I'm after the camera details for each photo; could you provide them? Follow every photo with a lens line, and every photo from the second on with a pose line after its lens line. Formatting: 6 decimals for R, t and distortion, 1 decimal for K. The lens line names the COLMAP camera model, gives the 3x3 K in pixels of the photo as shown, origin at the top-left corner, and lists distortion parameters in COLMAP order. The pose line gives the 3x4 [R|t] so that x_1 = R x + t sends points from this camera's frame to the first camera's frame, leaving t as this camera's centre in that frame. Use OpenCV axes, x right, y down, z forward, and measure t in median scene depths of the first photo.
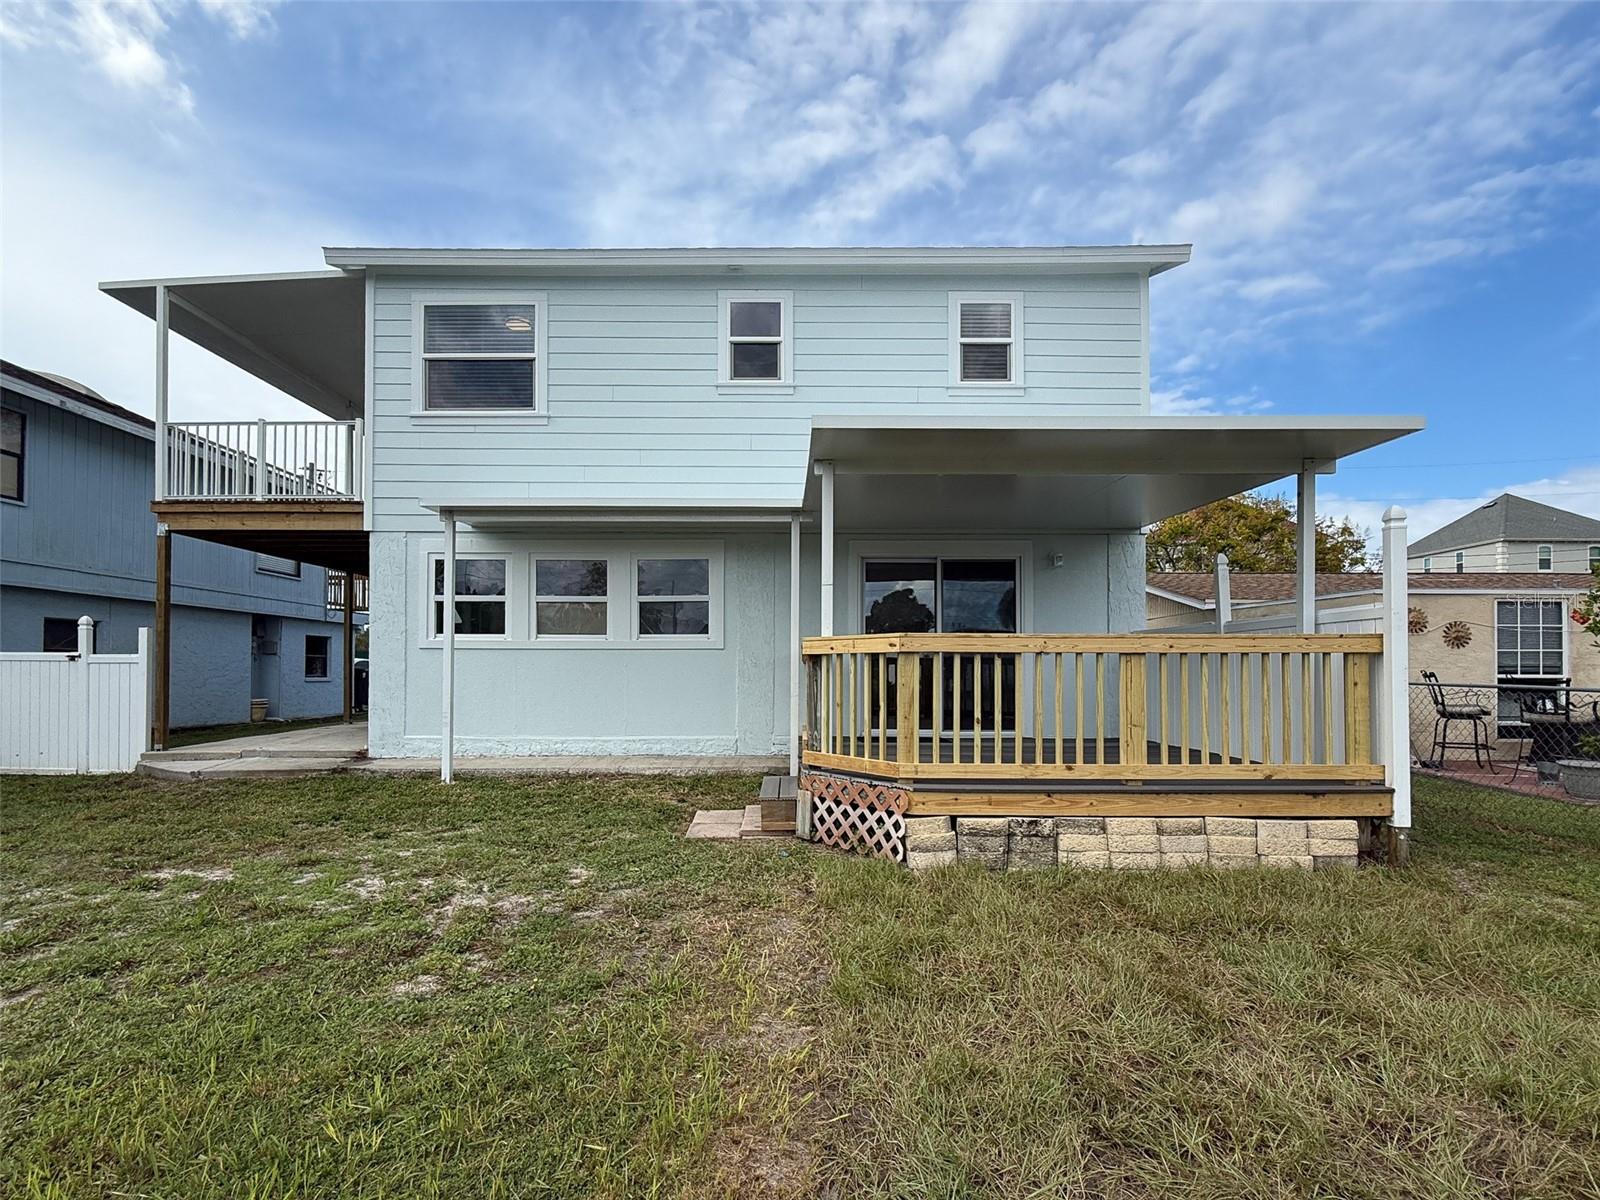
lens RADIAL K [[728.8, 0, 796.6], [0, 728.8, 658.2], [0, 0, 1]] dist [0.001737, 0.000142]
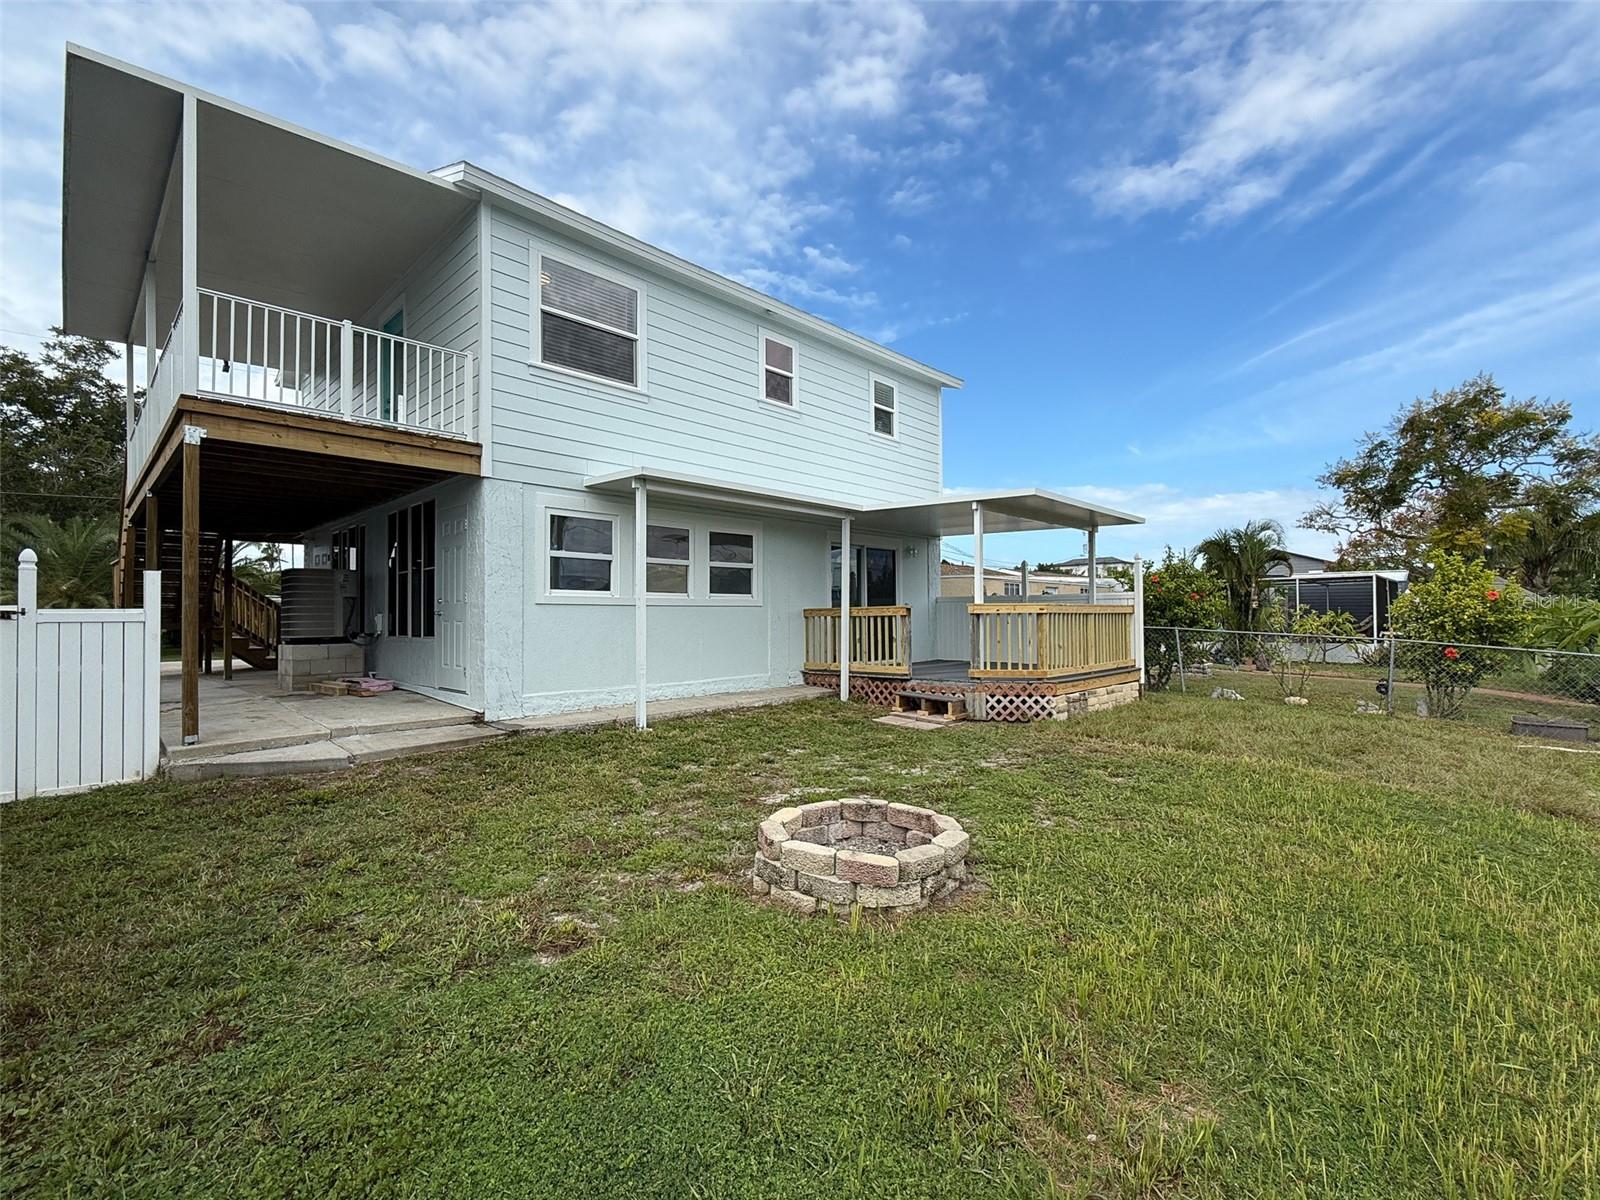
lens RADIAL K [[698.9, 0, 800.0], [0, 698.9, 600.0], [0, 0, 1]] dist [0.001014, 0.000077]
pose [[0.698421, 0.012076, 0.715585, -0.941608], [-0.006910, 0.999925, -0.010130, -0.011727], [-0.715654, 0.002130, 0.698452, 0.093221]]
